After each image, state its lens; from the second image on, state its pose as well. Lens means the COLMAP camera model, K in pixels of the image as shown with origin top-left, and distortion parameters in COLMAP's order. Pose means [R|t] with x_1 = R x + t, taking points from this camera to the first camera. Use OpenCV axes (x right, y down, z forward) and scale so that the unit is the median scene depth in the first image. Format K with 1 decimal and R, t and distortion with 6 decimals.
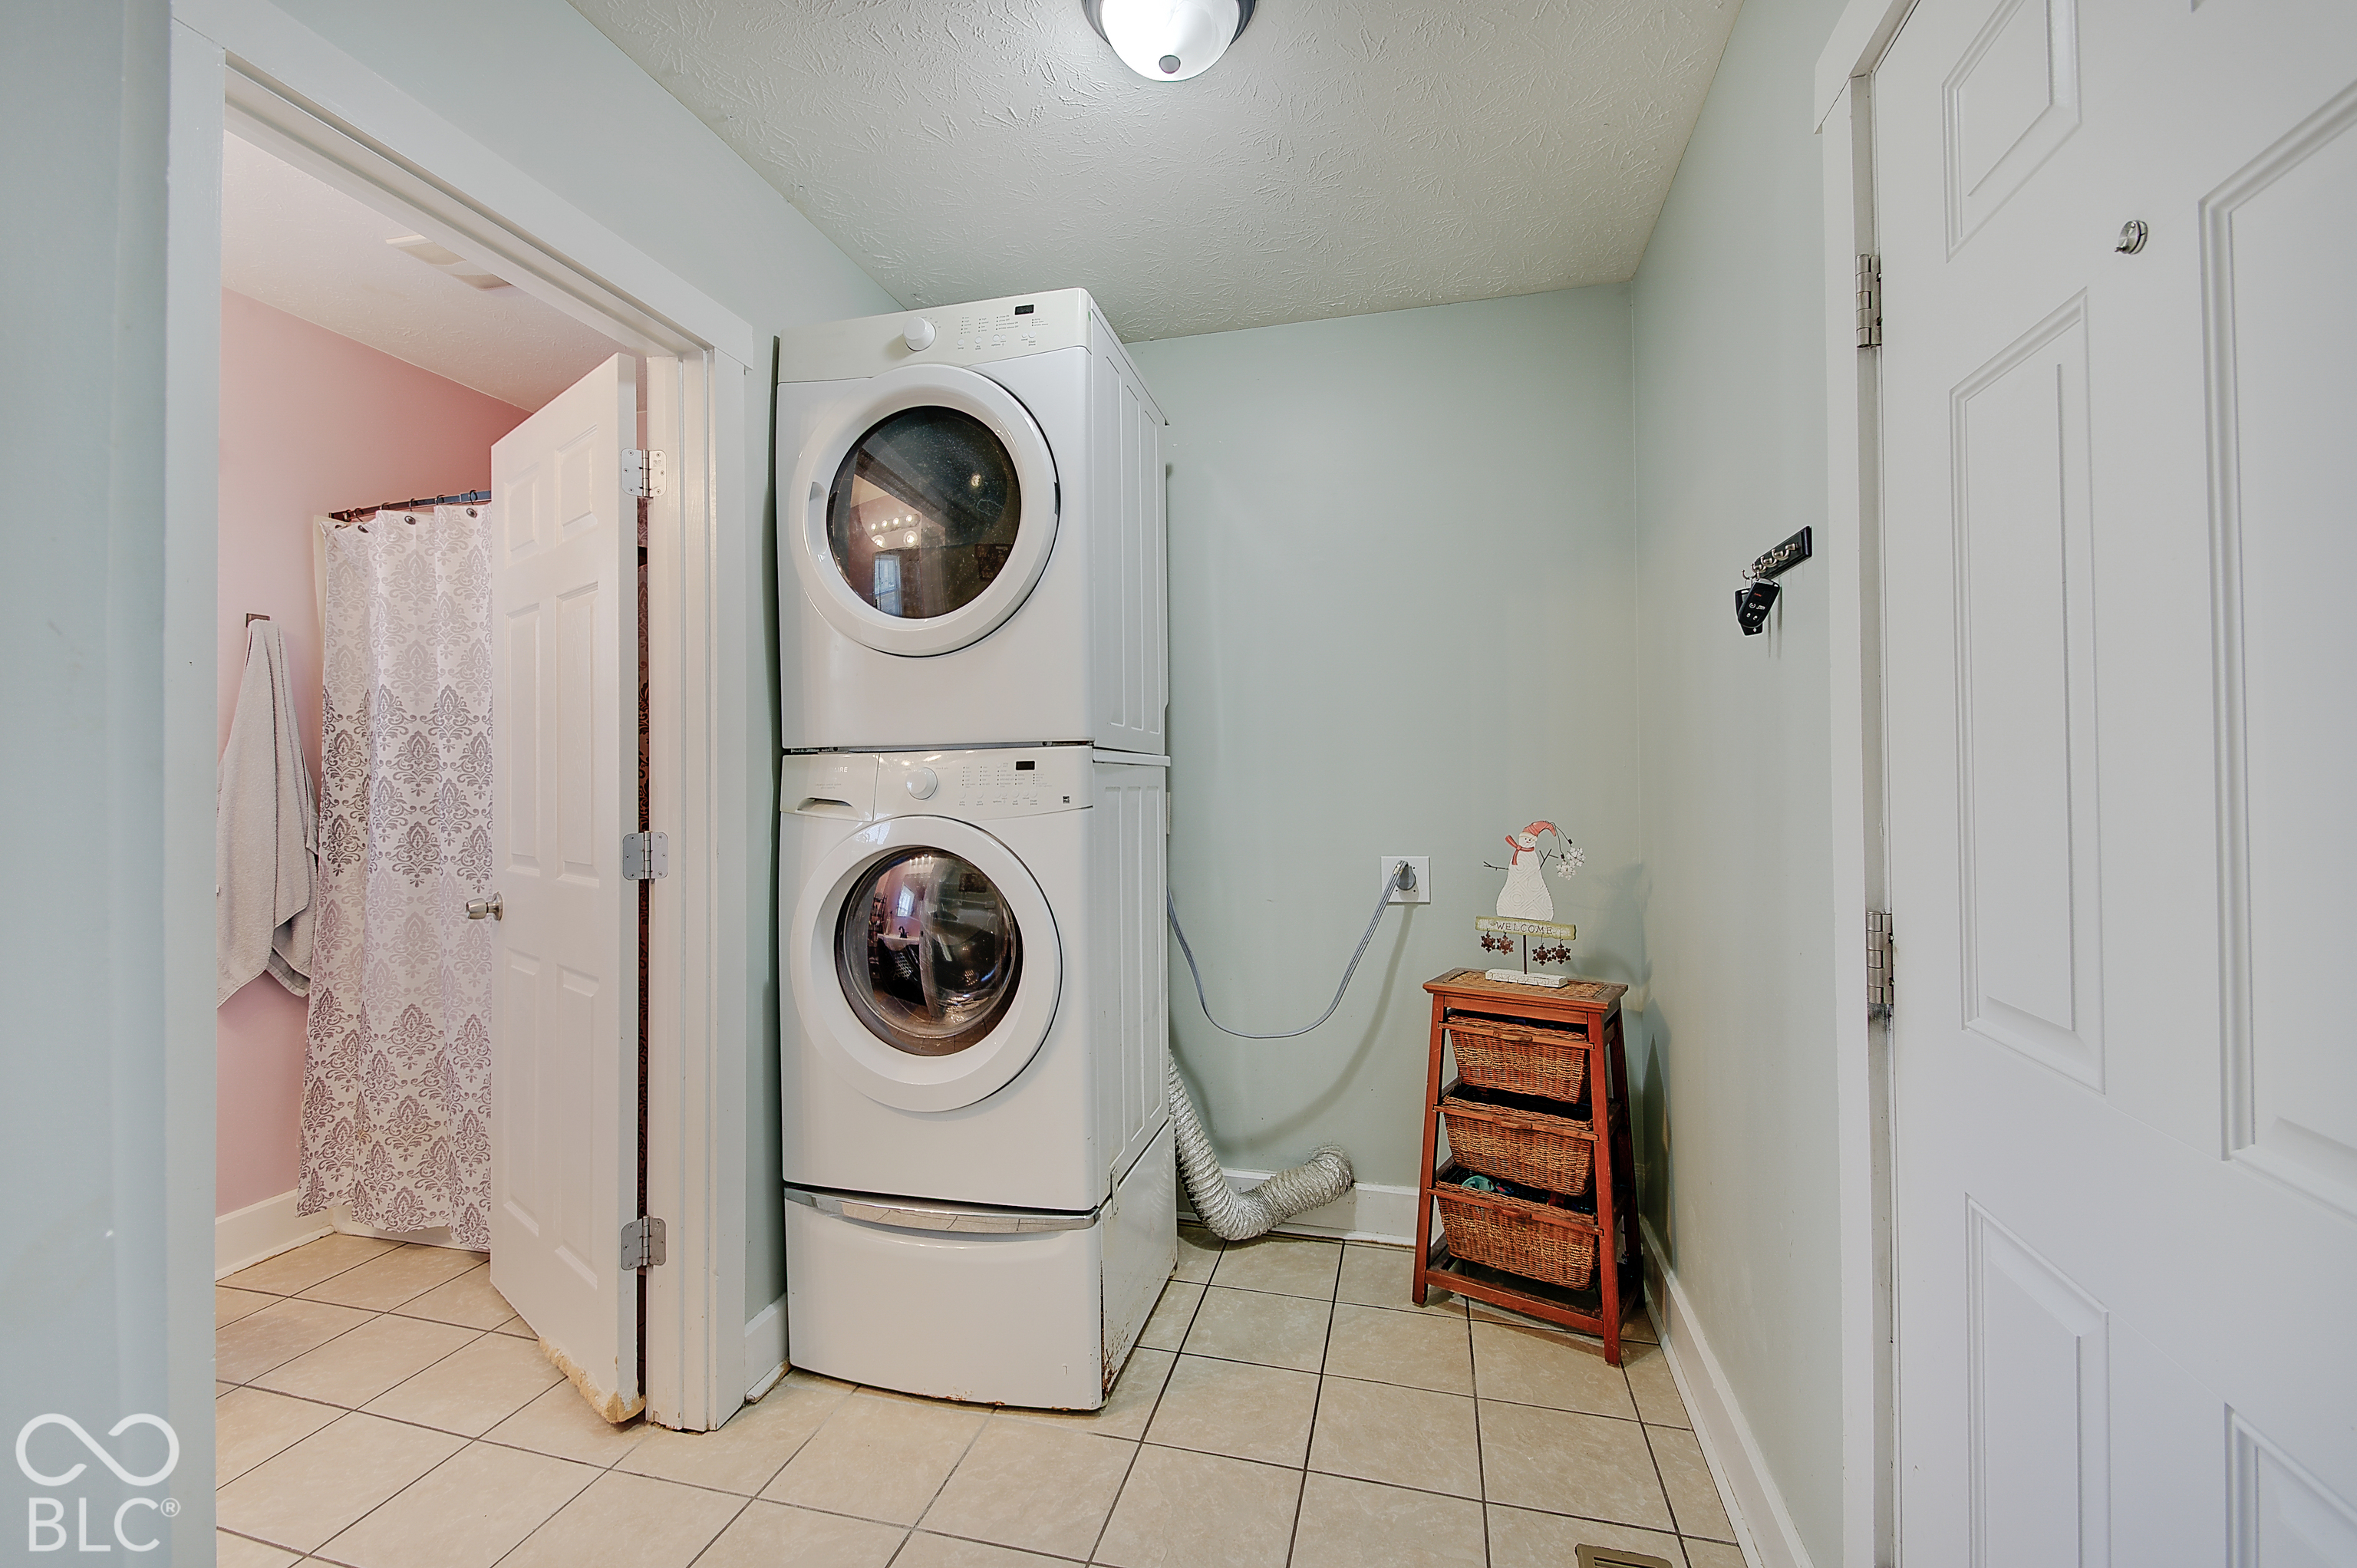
lens RADIAL K [[997.4, 0, 1172.2], [0, 997.4, 757.2], [0, 0, 1]] dist [0.038313, -0.028000]
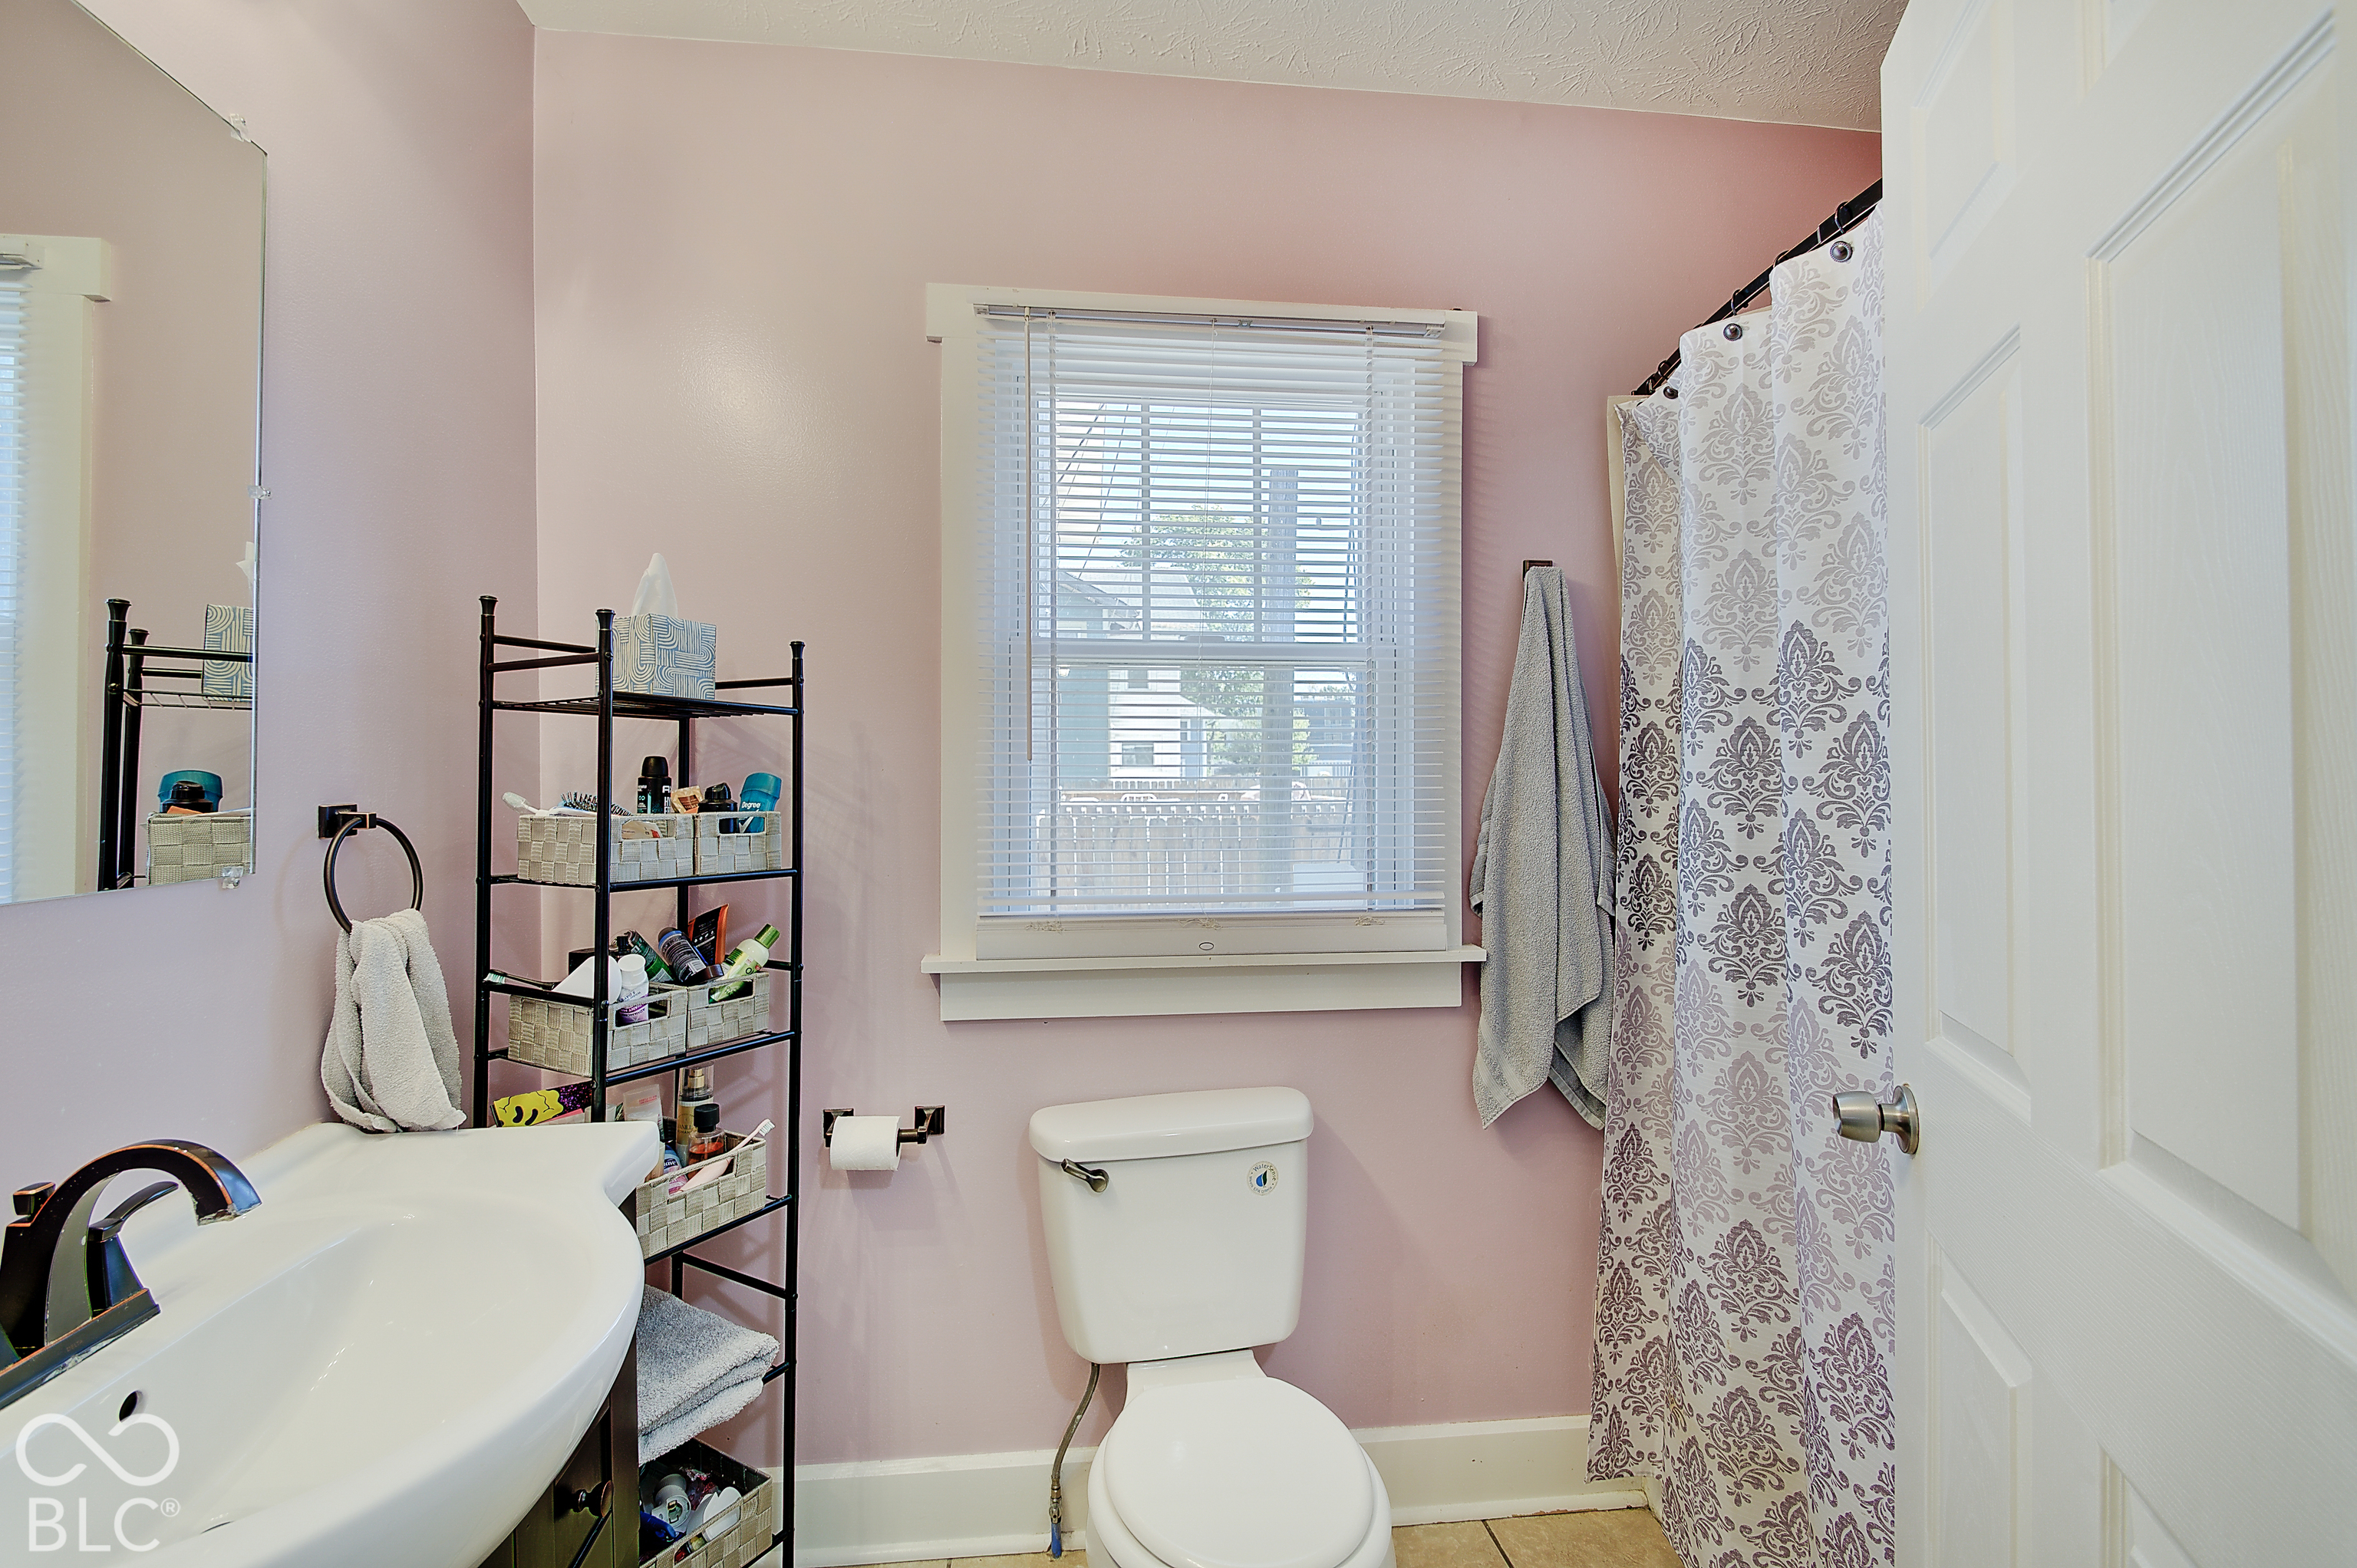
lens RADIAL K [[997.4, 0, 1172.2], [0, 997.4, 757.2], [0, 0, 1]] dist [0.038313, -0.028000]
pose [[0.353733, -0.007634, -0.935315, -0.351751], [0.006950, 0.999961, -0.005533, -0.003980], [0.935321, -0.004544, 0.353772, 0.520465]]
